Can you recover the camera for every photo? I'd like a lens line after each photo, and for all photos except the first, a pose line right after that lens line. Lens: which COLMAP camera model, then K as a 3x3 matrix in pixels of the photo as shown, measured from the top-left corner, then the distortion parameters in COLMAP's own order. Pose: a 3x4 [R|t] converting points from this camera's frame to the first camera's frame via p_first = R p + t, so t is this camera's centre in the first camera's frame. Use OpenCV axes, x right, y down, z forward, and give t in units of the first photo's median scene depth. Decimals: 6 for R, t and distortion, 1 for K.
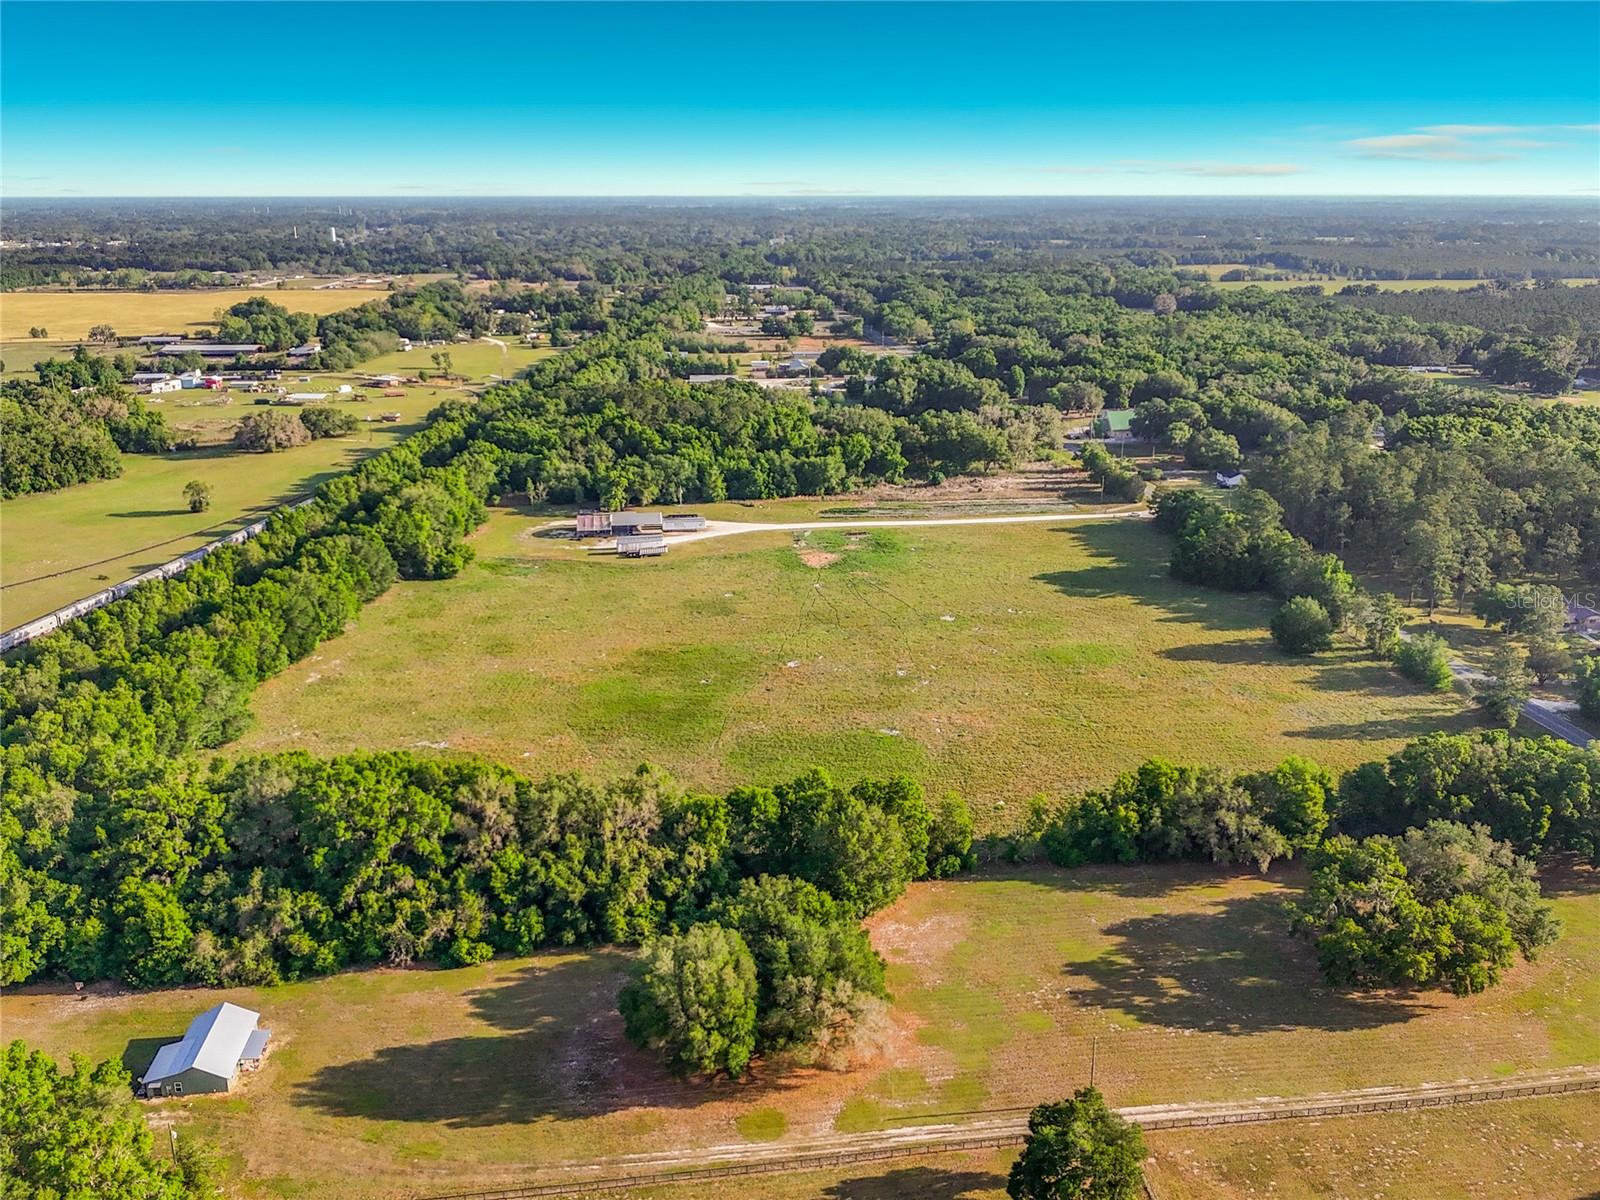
lens RADIAL K [[1375.0, 0, 799.0], [0, 1375.0, 600.2], [0, 0, 1]] dist [0.062430, -0.144121]
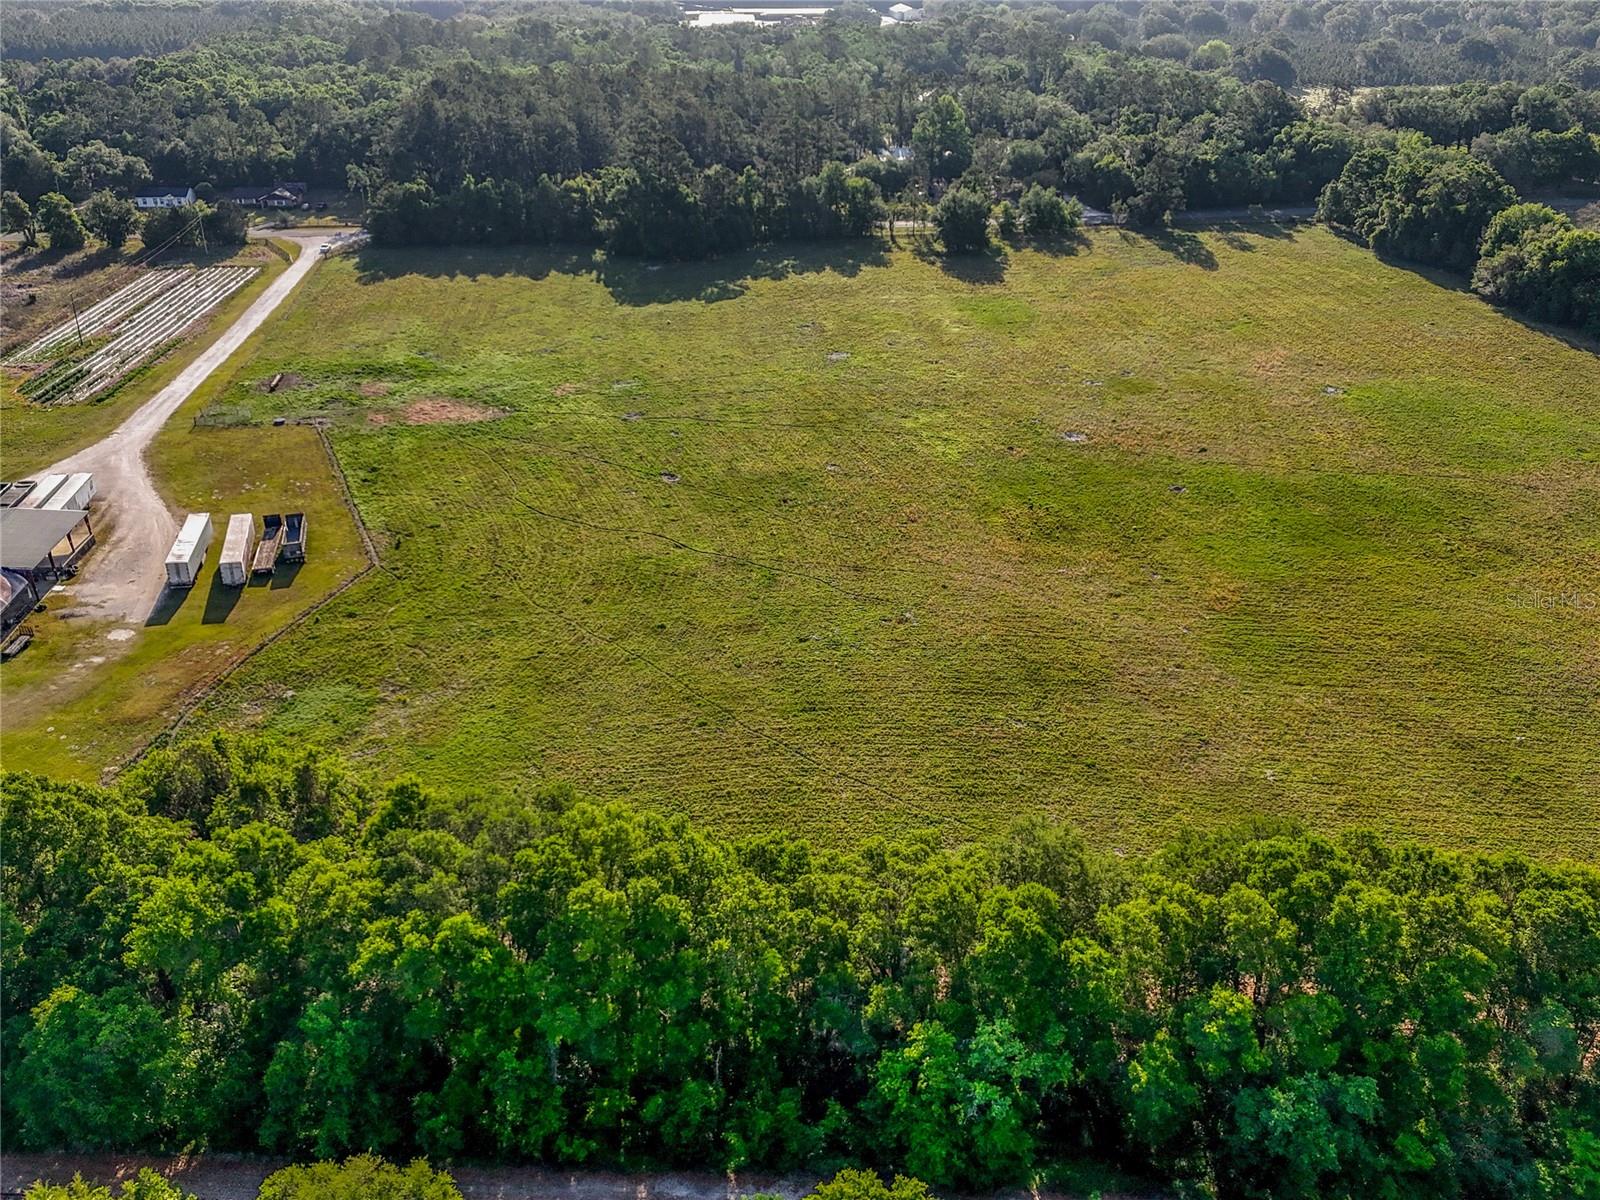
lens RADIAL K [[1339.1, 0, 799.1], [0, 1339.1, 645.2], [0, 0, 1]] dist [0.088682, -0.117962]
pose [[0.033721, -0.473733, 0.880022, -0.386655], [0.287759, 0.847838, 0.445382, -0.118799], [-0.957109, 0.238216, 0.164911, 0.682742]]
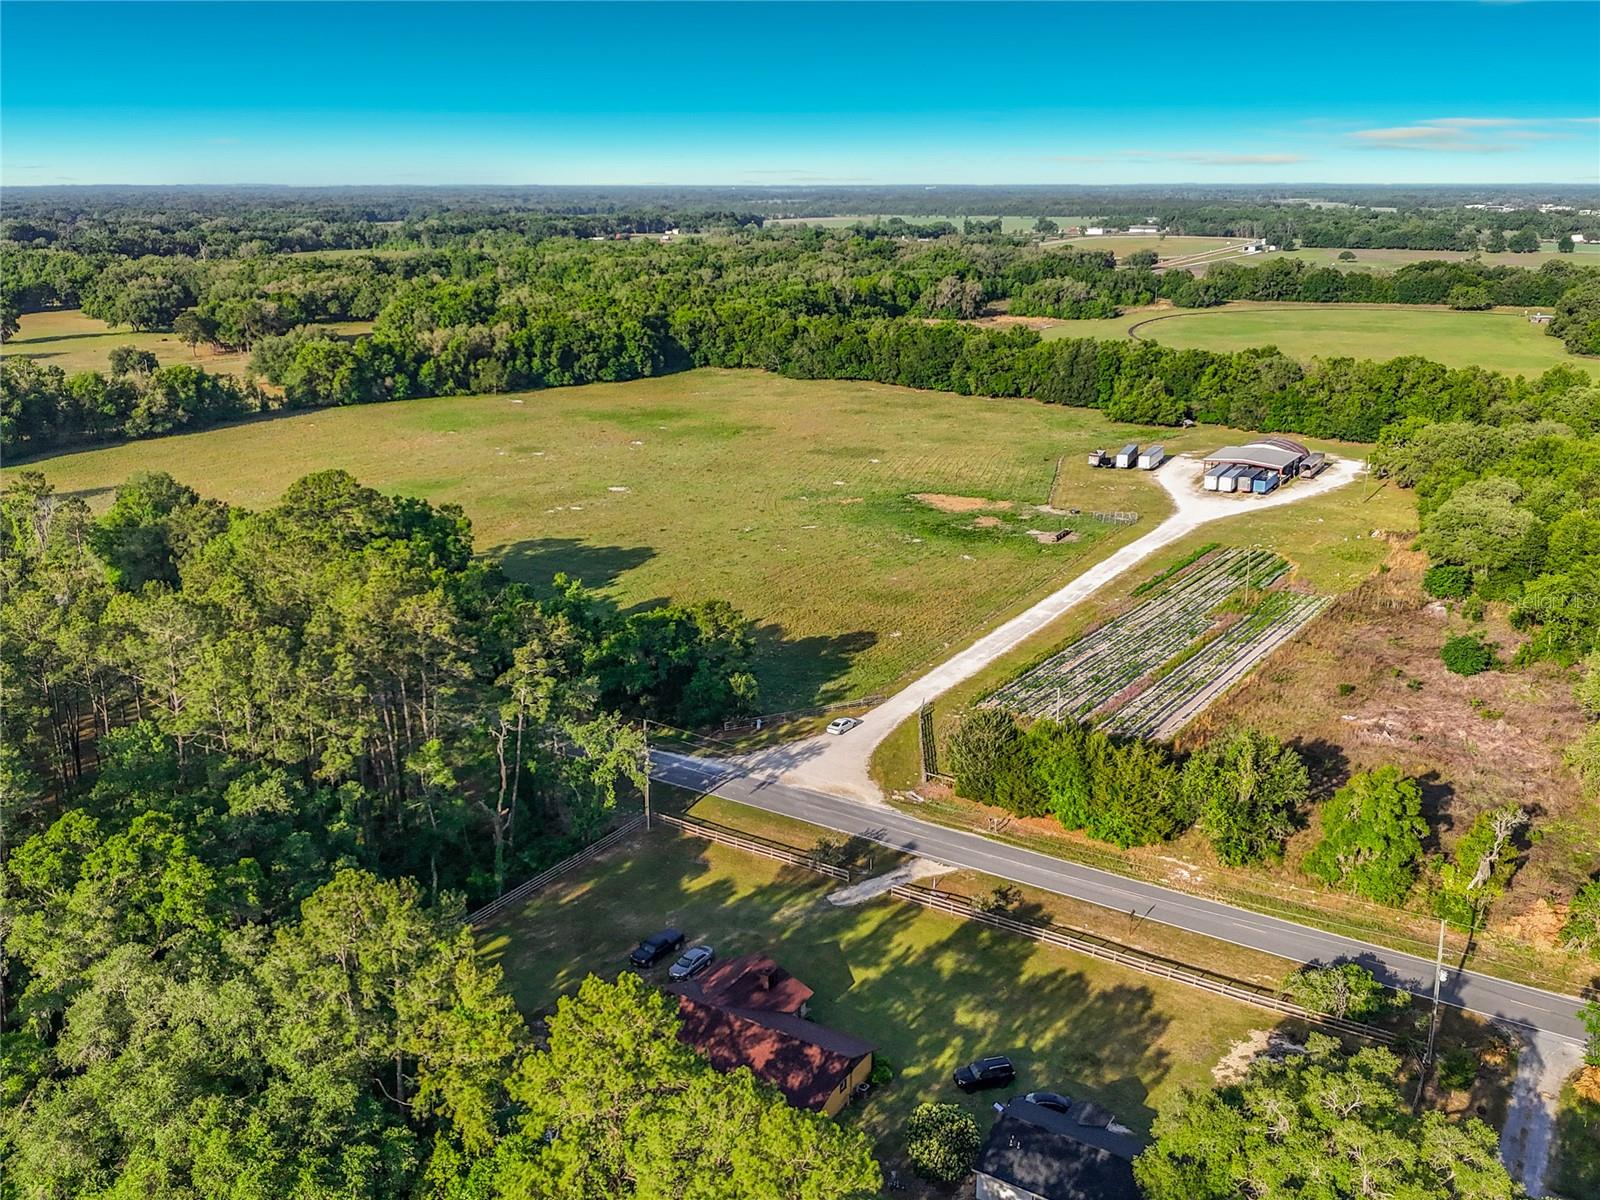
lens RADIAL K [[1368.6, 0, 805.1], [0, 1368.6, 599.8], [0, 0, 1]] dist [0.101663, -0.309163]
pose [[-0.628342, 0.226770, -0.744152, 0.460290], [-0.221569, 0.864784, 0.450618, -0.222218], [0.745717, 0.448023, -0.493135, 1.079272]]
